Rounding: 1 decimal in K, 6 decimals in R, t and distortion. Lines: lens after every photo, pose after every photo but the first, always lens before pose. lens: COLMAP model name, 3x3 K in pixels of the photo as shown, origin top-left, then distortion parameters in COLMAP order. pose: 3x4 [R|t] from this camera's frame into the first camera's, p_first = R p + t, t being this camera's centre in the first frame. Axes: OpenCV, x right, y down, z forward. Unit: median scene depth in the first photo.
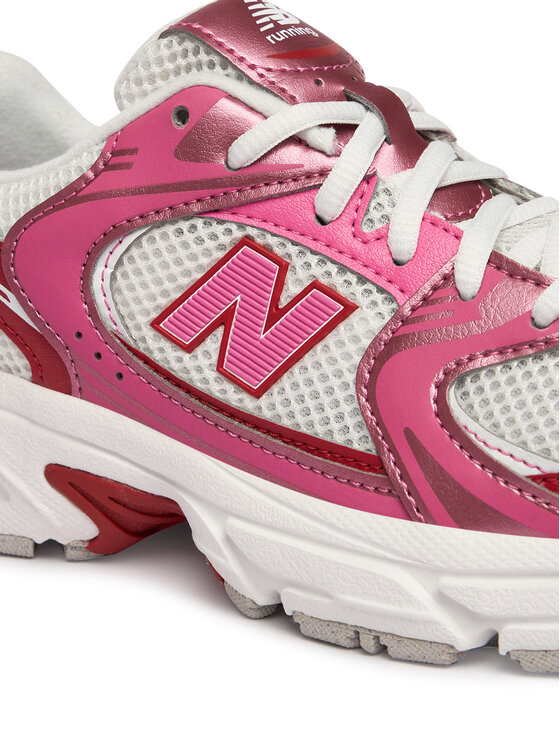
lens RADIAL K [[2060.5, 0, 280.0], [0, 2060.5, 373.0], [0, 0, 1]] dist [-0.455684, -0.262645]
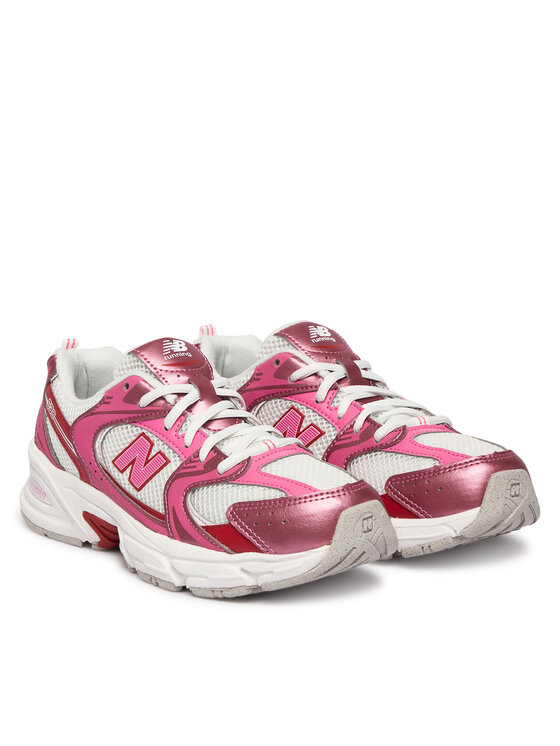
lens RADIAL K [[1842.0, 0, 280.0], [0, 1842.0, 373.0], [0, 0, 1]] dist [-0.464287, -0.048385]
pose [[0.948181, 0.065772, -0.310850, 0.899220], [-0.086631, 0.994789, -0.053763, -0.029634], [0.305694, 0.077906, 0.948937, -1.245118]]
